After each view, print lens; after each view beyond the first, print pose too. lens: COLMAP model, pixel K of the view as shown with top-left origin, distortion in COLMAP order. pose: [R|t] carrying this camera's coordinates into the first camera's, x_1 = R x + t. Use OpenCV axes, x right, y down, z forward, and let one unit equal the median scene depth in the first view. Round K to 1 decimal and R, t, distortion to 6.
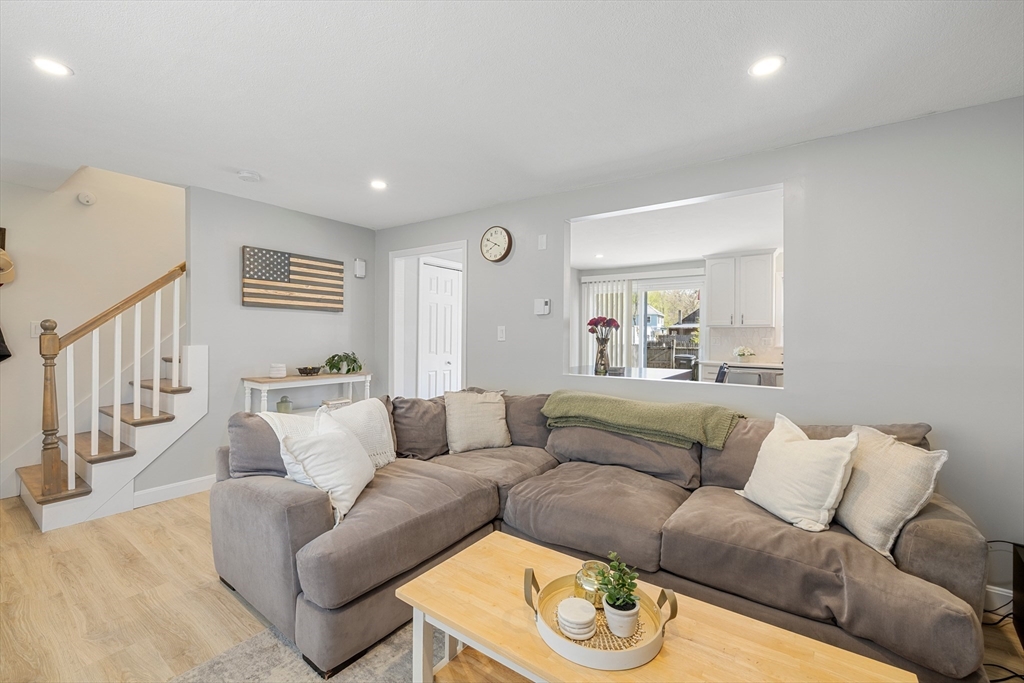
lens RADIAL K [[433.3, 0, 503.2], [0, 433.3, 340.4], [0, 0, 1]] dist [-0.005015, 0.002076]
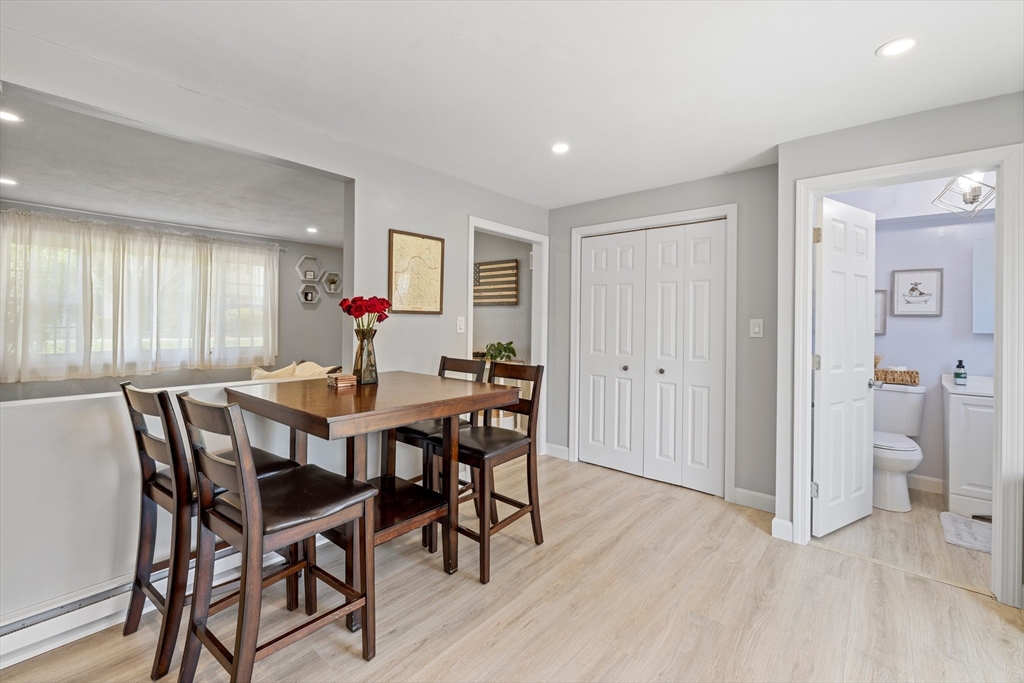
lens RADIAL K [[433.3, 0, 498.5], [0, 433.3, 320.2], [0, 0, 1]] dist [-0.005015, 0.002076]
pose [[-0.090592, -0.013015, -0.995803, 0.789307], [-0.024035, 0.999652, -0.010879, -0.016570], [0.995598, 0.022948, -0.090873, 1.167428]]
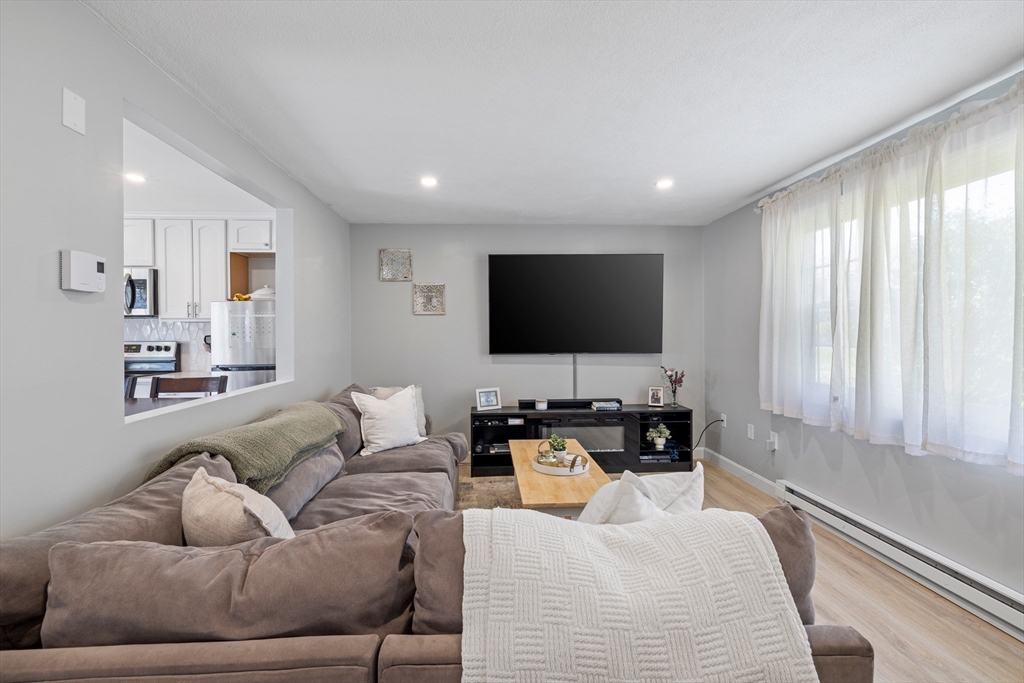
lens RADIAL K [[433.3, 0, 507.3], [0, 433.3, 335.8], [0, 0, 1]] dist [-0.005015, 0.002076]
pose [[-0.629955, -0.008895, 0.776580, -0.422649], [0.008425, 0.999797, 0.018286, -0.019467], [-0.776586, 0.018062, -0.629753, 0.831113]]
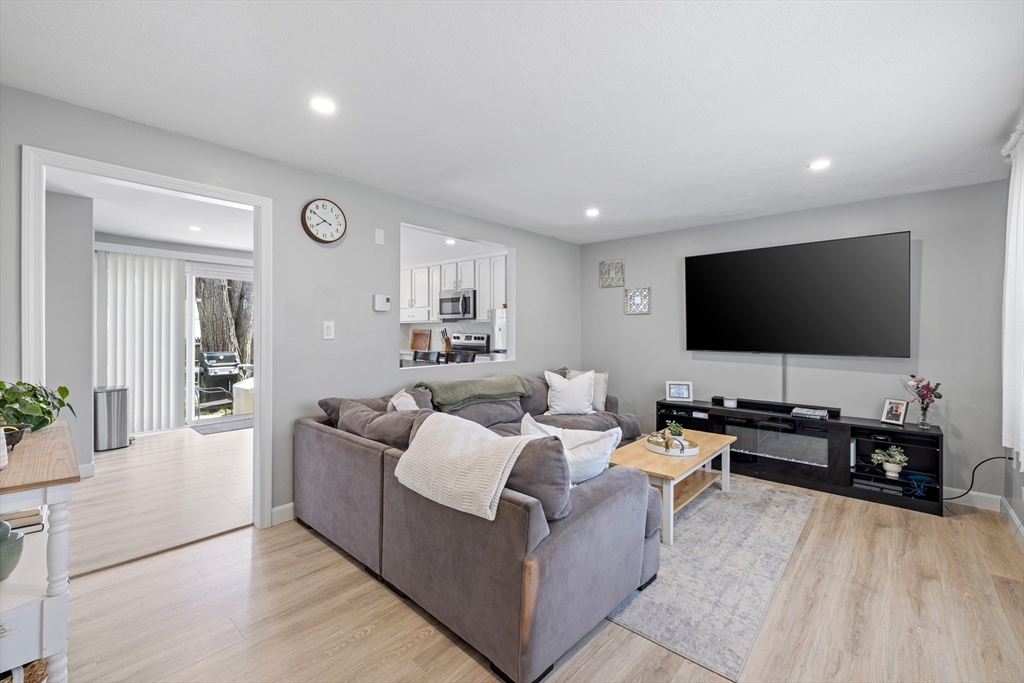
lens RADIAL K [[433.3, 0, 507.5], [0, 433.3, 332.8], [0, 0, 1]] dist [-0.005015, 0.002076]
pose [[0.110309, -0.011682, 0.993829, -0.751464], [0.006900, 0.999916, 0.010987, -0.016609], [-0.993873, 0.005646, 0.110380, 0.533313]]
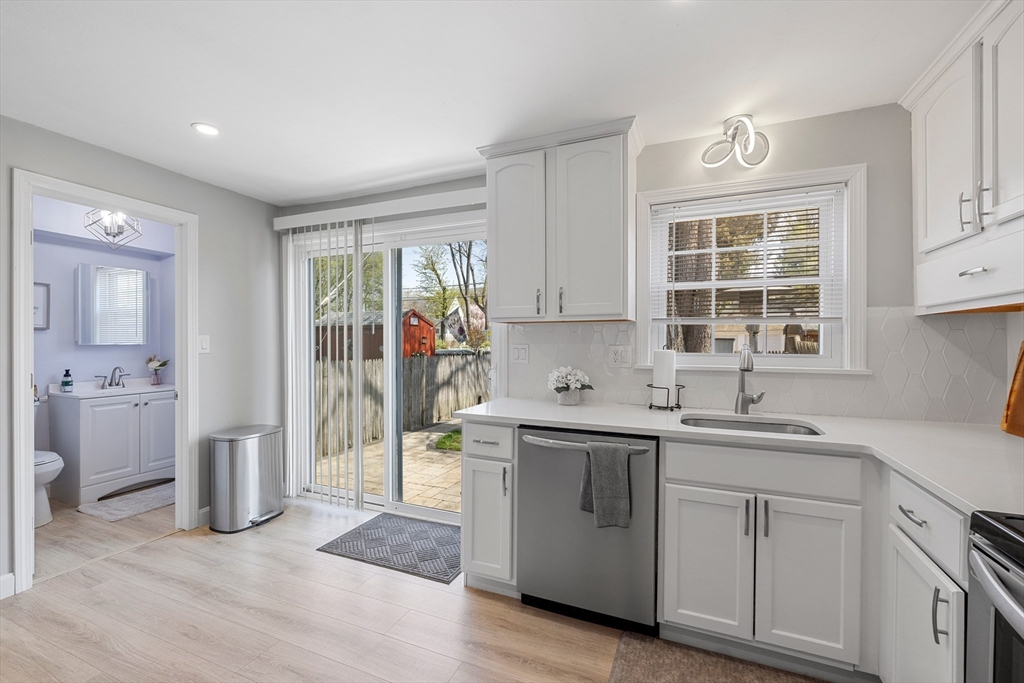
lens RADIAL K [[433.3, 0, 507.3], [0, 433.3, 343.2], [0, 0, 1]] dist [-0.005015, 0.002076]
pose [[0.976855, -0.009045, 0.213710, 0.594689], [0.010239, 0.999938, -0.004480, -0.012472], [-0.213656, 0.006564, 0.976887, 0.877156]]
